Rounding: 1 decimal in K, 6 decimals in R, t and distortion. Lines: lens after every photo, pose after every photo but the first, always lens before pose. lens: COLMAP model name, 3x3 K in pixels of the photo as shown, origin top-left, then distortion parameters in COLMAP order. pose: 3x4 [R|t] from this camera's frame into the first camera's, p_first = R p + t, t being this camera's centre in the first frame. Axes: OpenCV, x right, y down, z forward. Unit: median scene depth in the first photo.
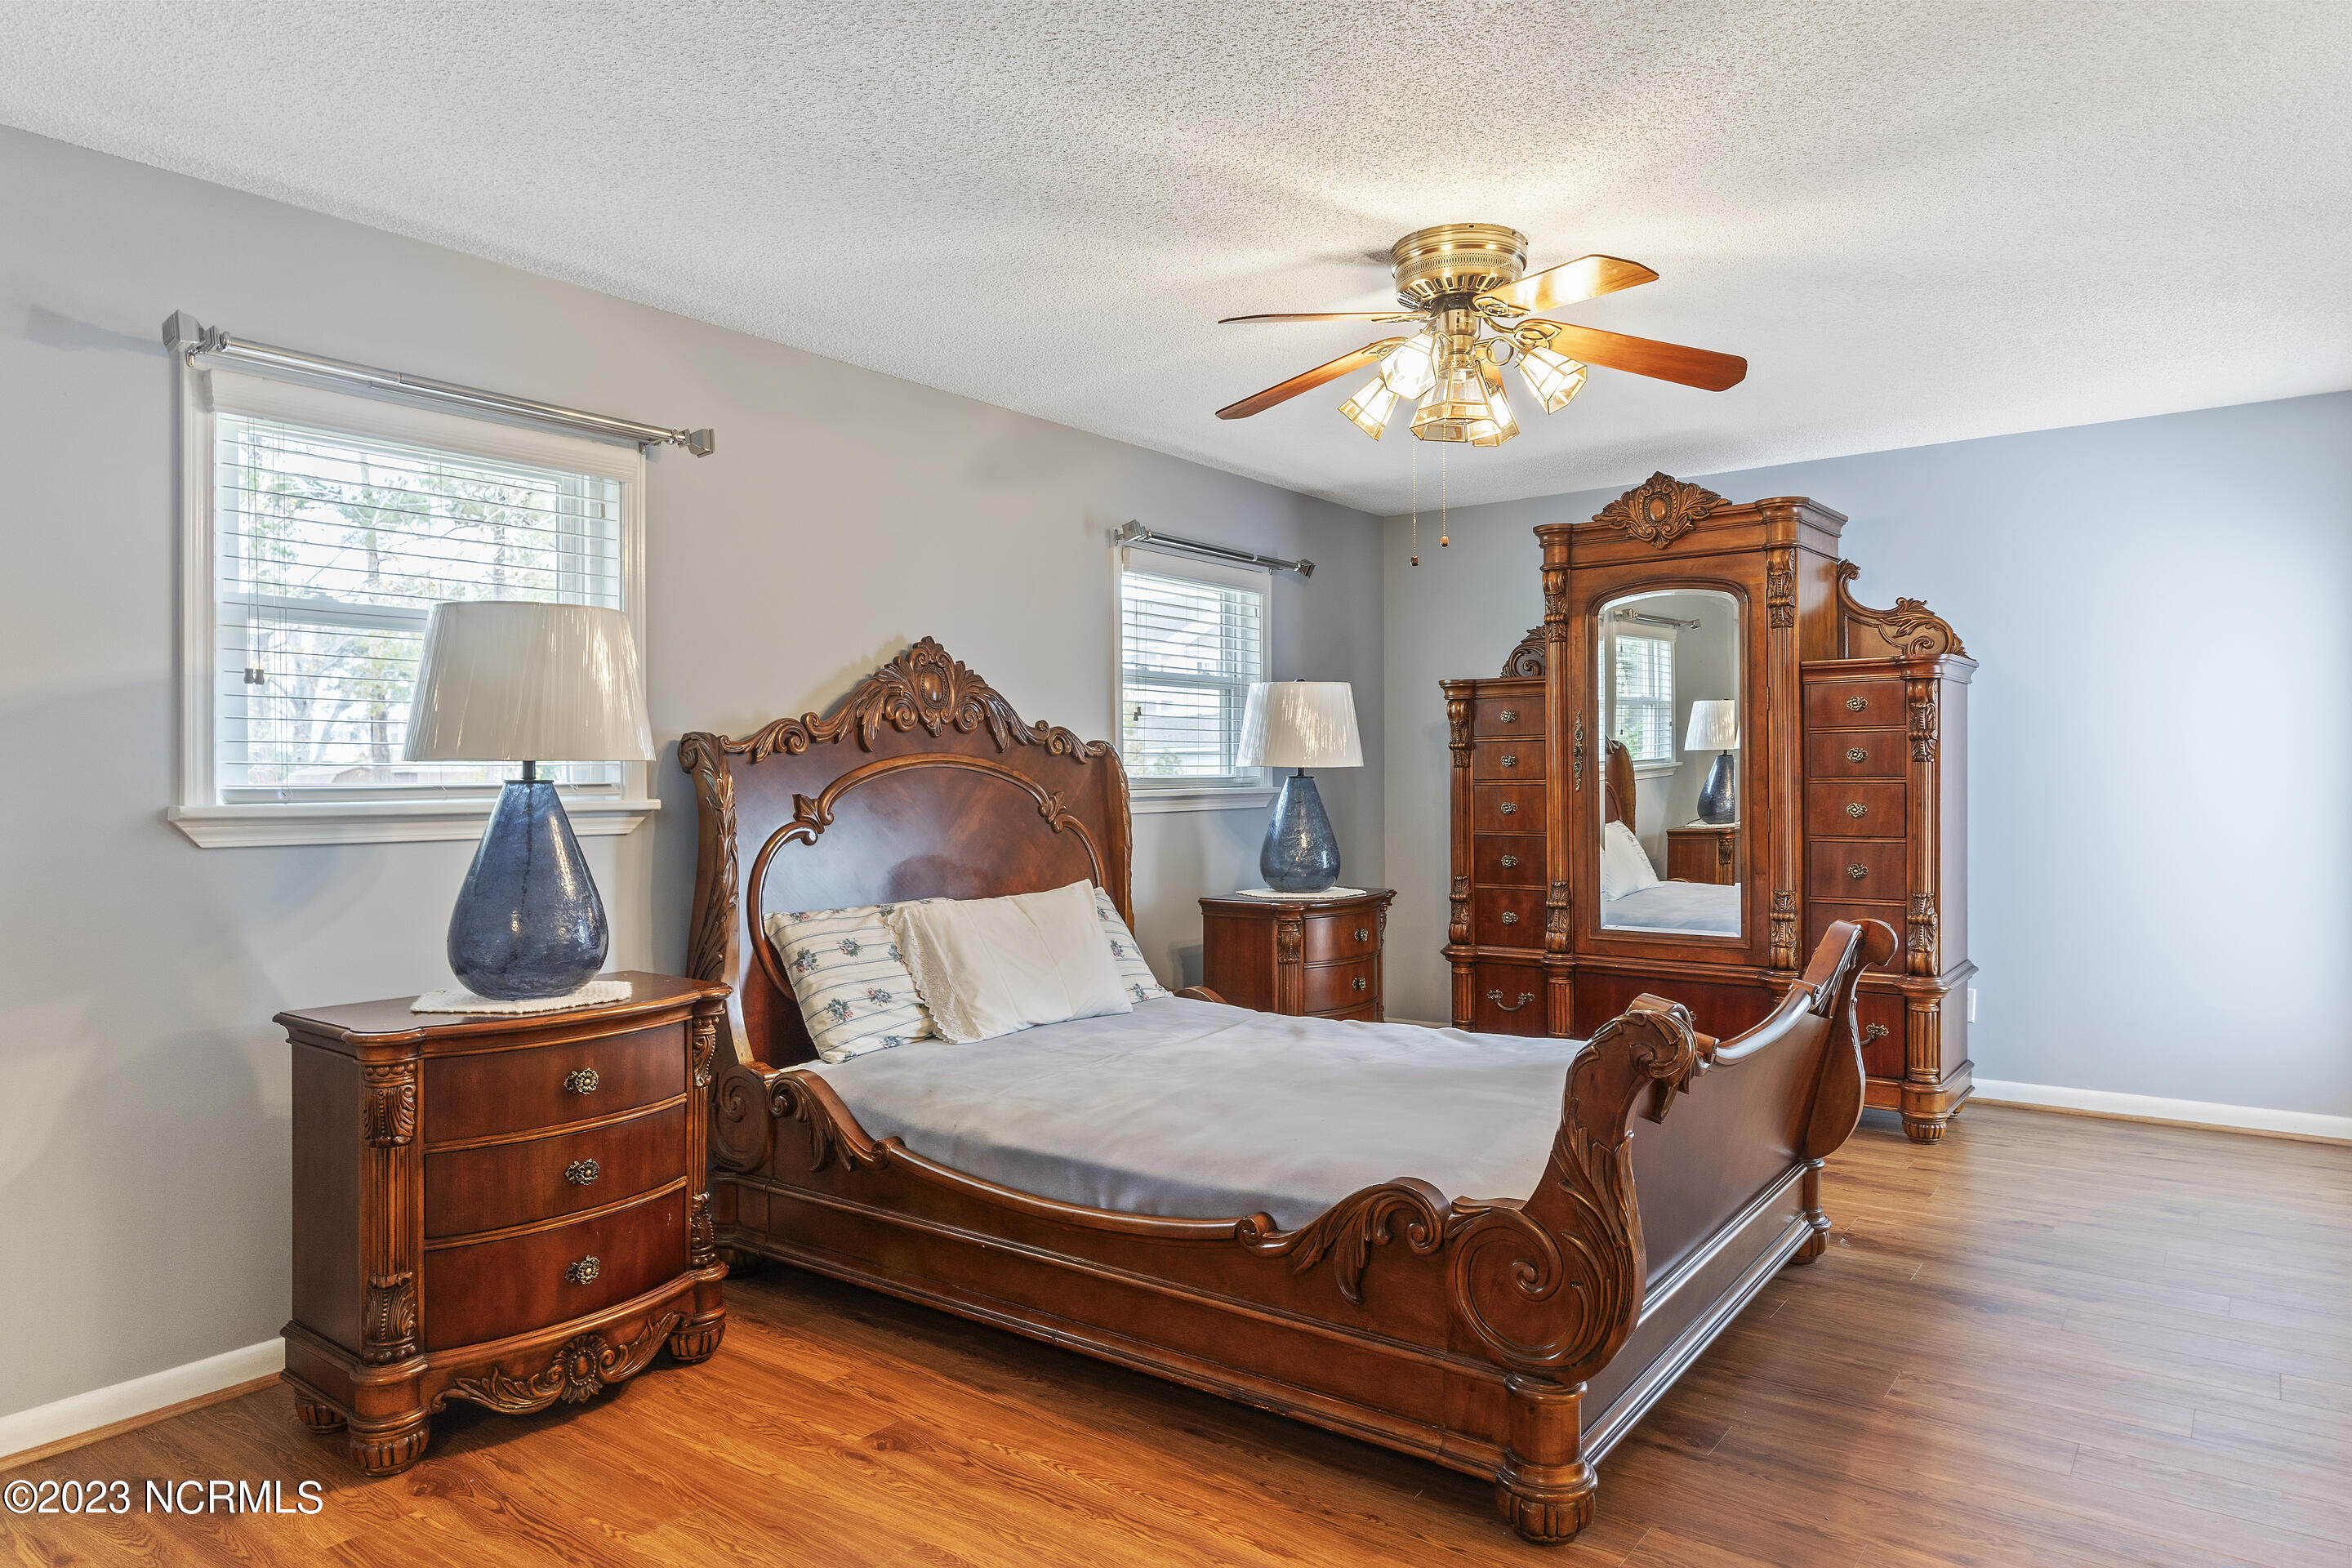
lens RADIAL K [[1442.2, 0, 1174.8], [0, 1442.2, 804.5], [0, 0, 1]] dist [0.004581, 0.000573]
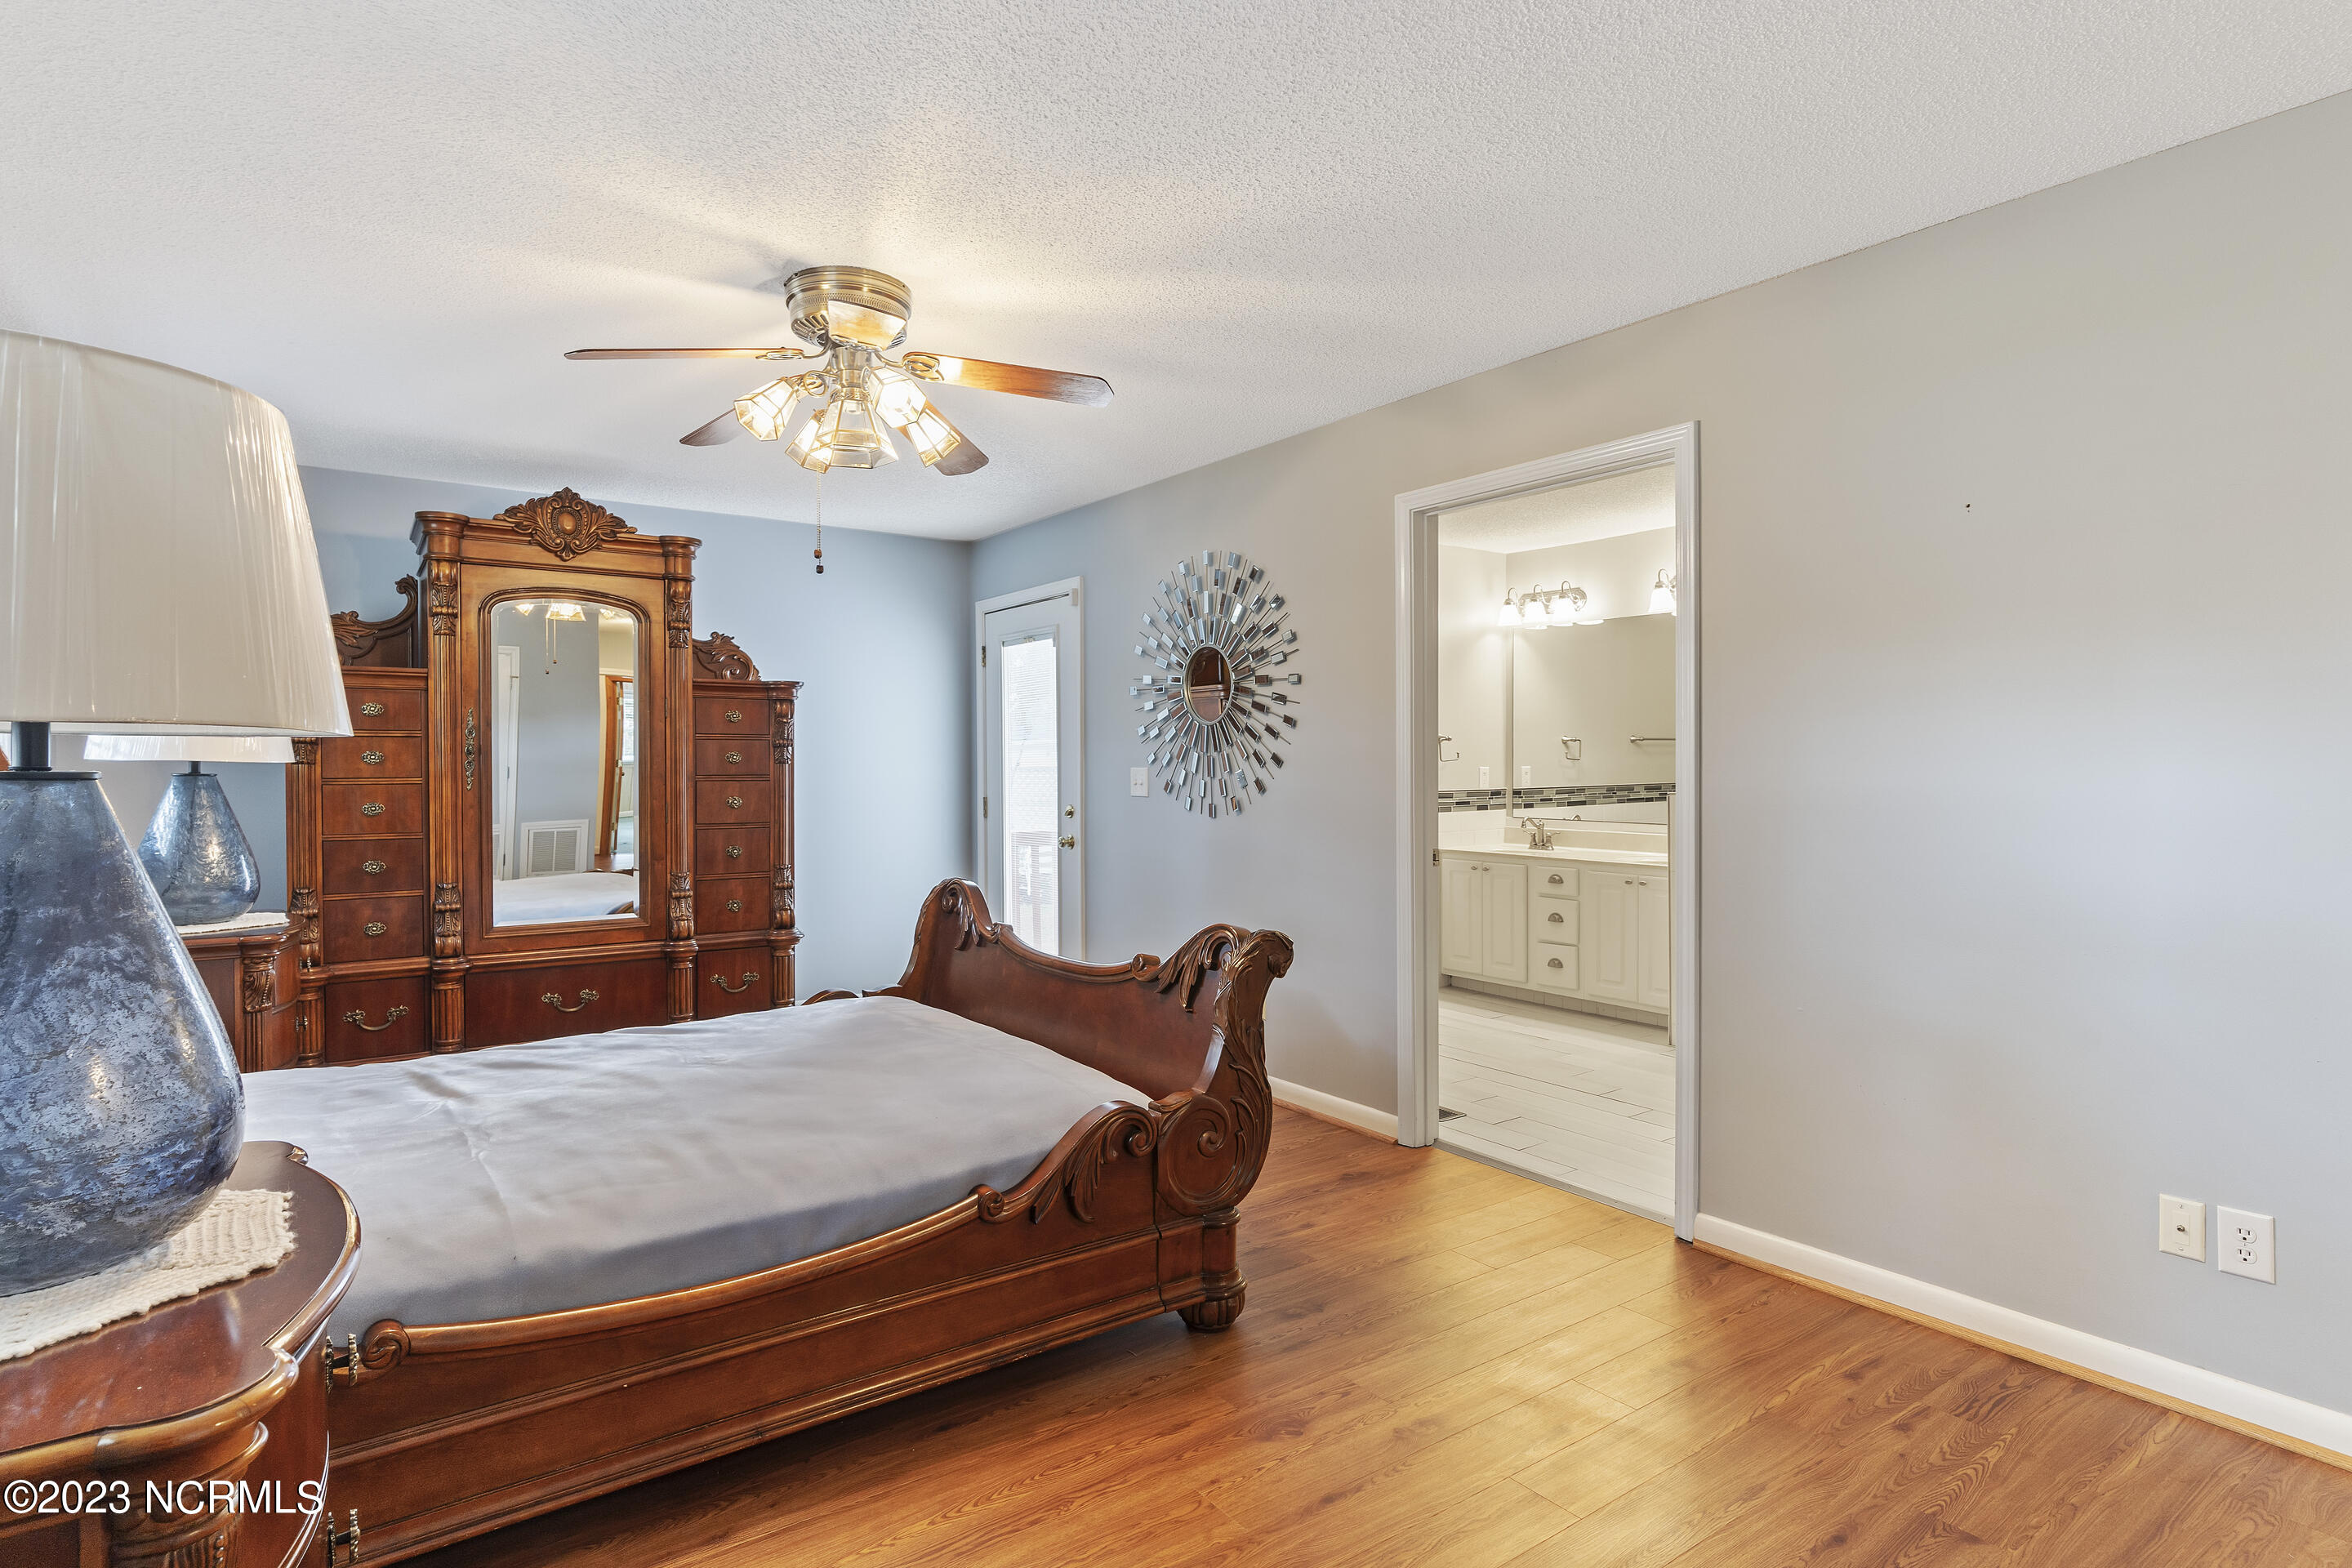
lens RADIAL K [[1222.4, 0, 1170.3], [0, 1222.4, 791.3], [0, 0, 1]] dist [-0.004632, 0.000271]
pose [[0.298828, -0.010313, 0.954251, -0.402021], [0.019340, 0.999802, 0.004749, -0.003011], [-0.954111, 0.017036, 0.298968, 0.321666]]
